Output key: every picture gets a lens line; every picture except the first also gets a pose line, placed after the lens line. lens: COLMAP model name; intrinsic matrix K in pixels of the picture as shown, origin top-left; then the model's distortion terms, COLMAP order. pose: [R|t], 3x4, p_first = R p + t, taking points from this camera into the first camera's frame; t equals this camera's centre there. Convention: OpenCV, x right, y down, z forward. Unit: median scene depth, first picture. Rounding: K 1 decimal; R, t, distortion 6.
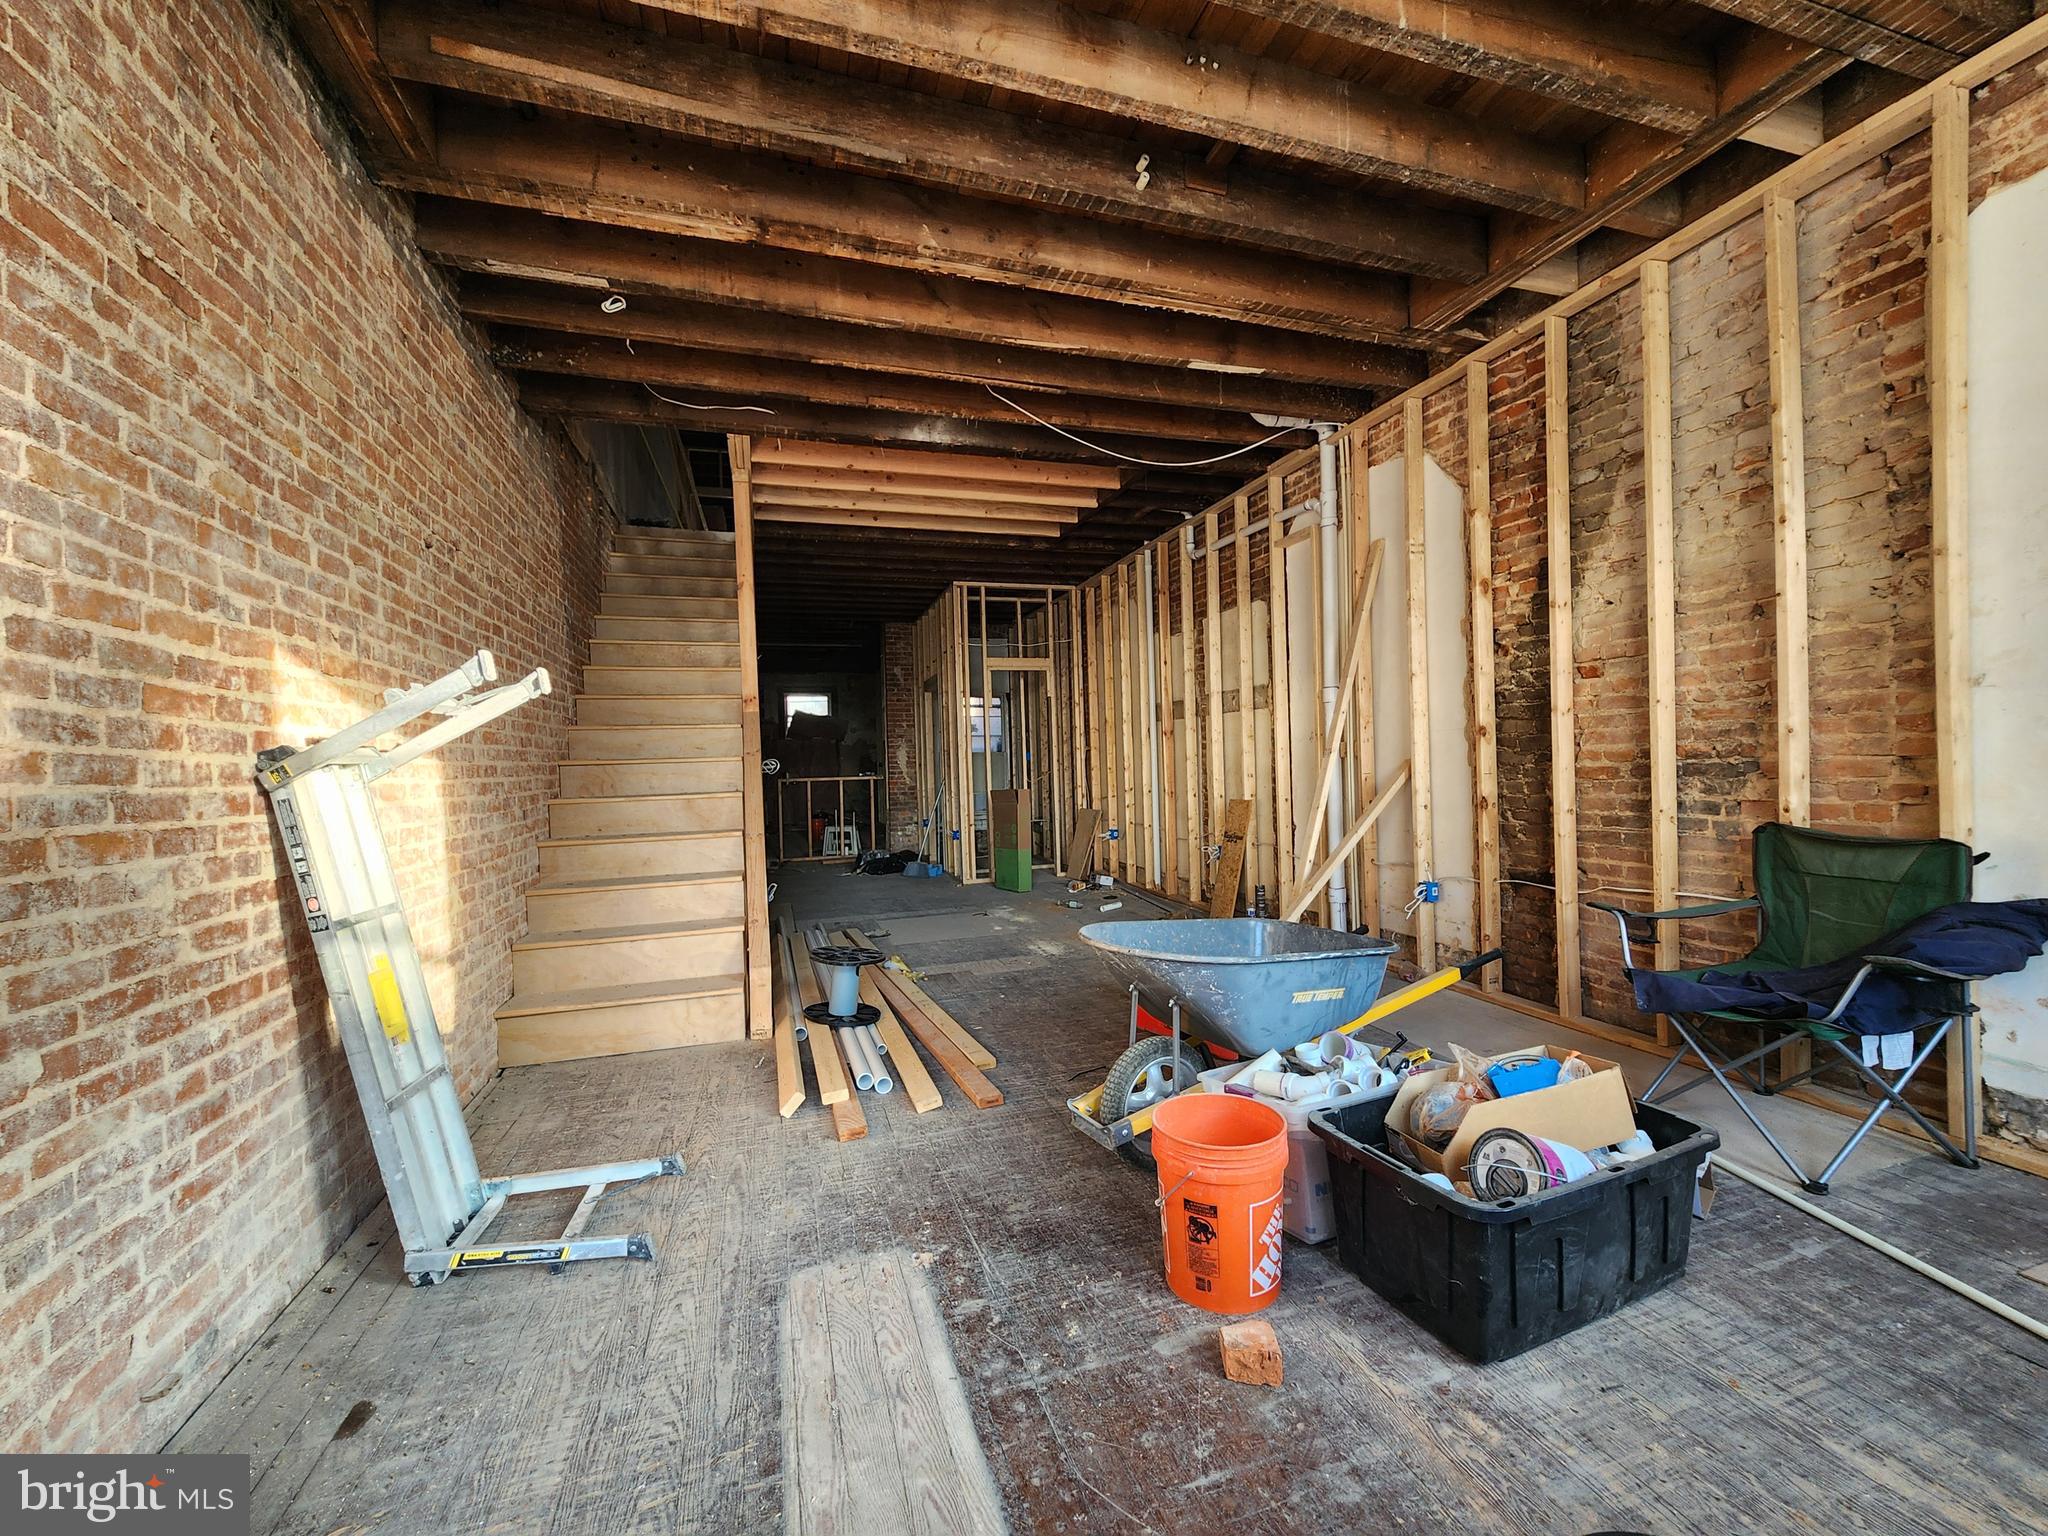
lens RADIAL K [[823.8, 0, 1035.9], [0, 823.8, 778.6], [0, 0, 1]] dist [-0.014991, 0.004358]
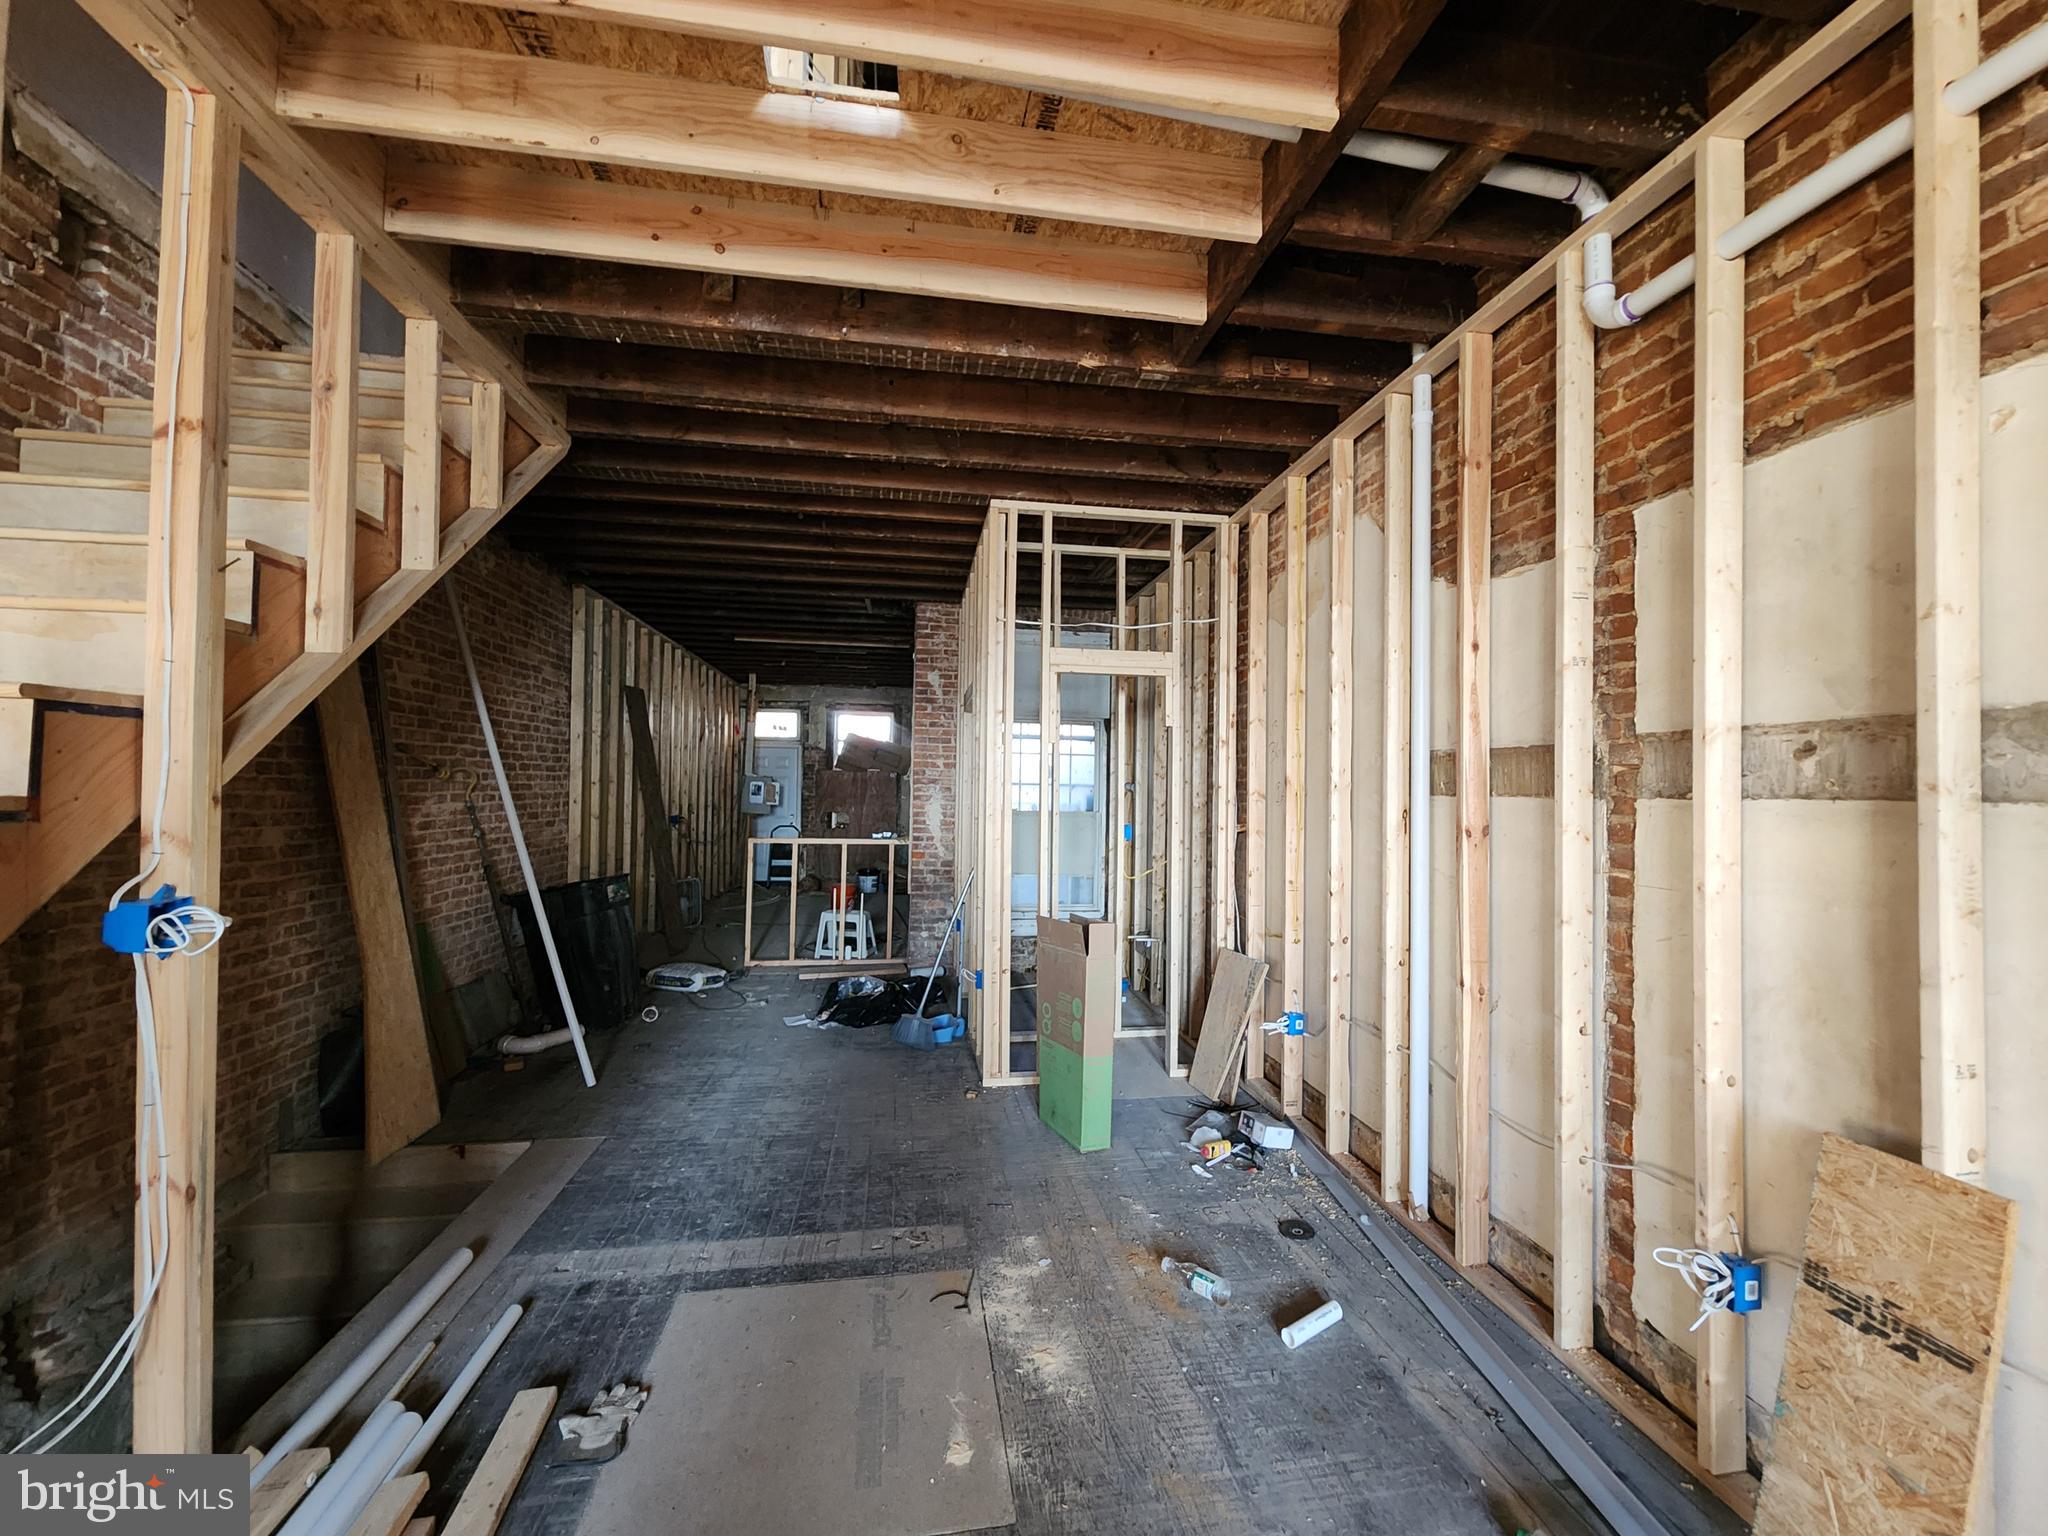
lens RADIAL K [[826.7, 0, 1041.4], [0, 826.7, 779.1], [0, 0, 1]] dist [-0.001641, -0.001027]
pose [[0.988192, 0.041137, -0.147592, 0.015299], [-0.045877, 0.998530, -0.028852, -0.048921], [0.146188, 0.035282, 0.988627, 0.486648]]
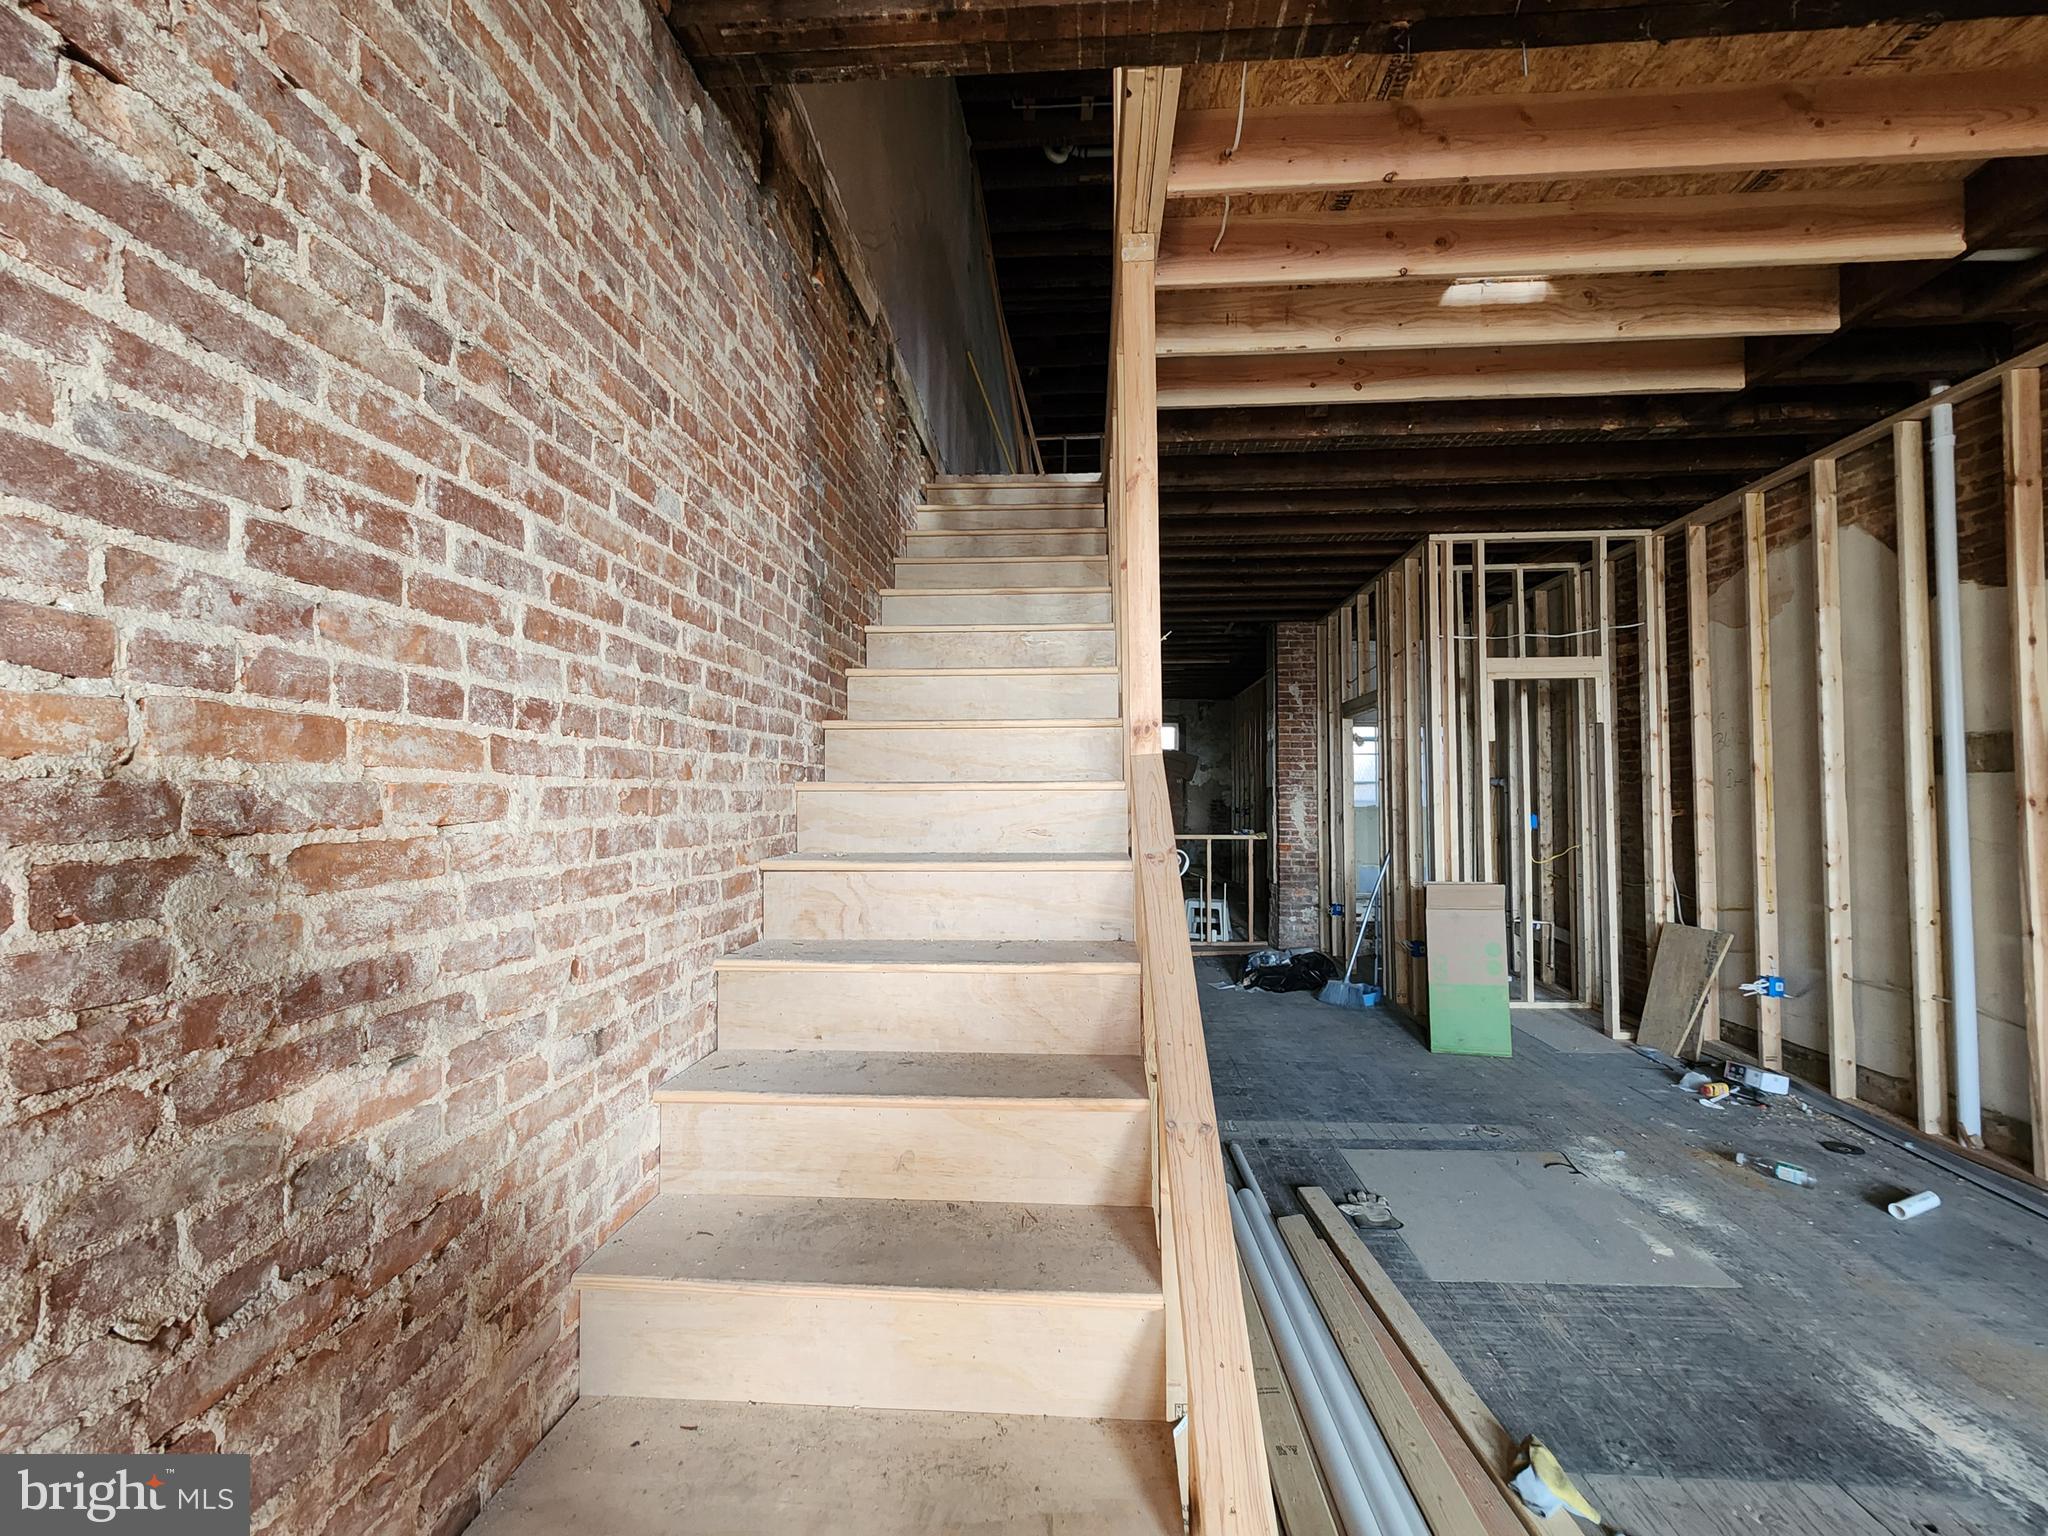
lens RADIAL K [[823.8, 0, 1035.9], [0, 823.8, 778.6], [0, 0, 1]] dist [-0.014991, 0.004358]
pose [[0.928738, 0.015842, -0.370399, -0.141347], [-0.029926, 0.999030, -0.032308, -0.030943], [0.369528, 0.041090, 0.928311, 0.331783]]
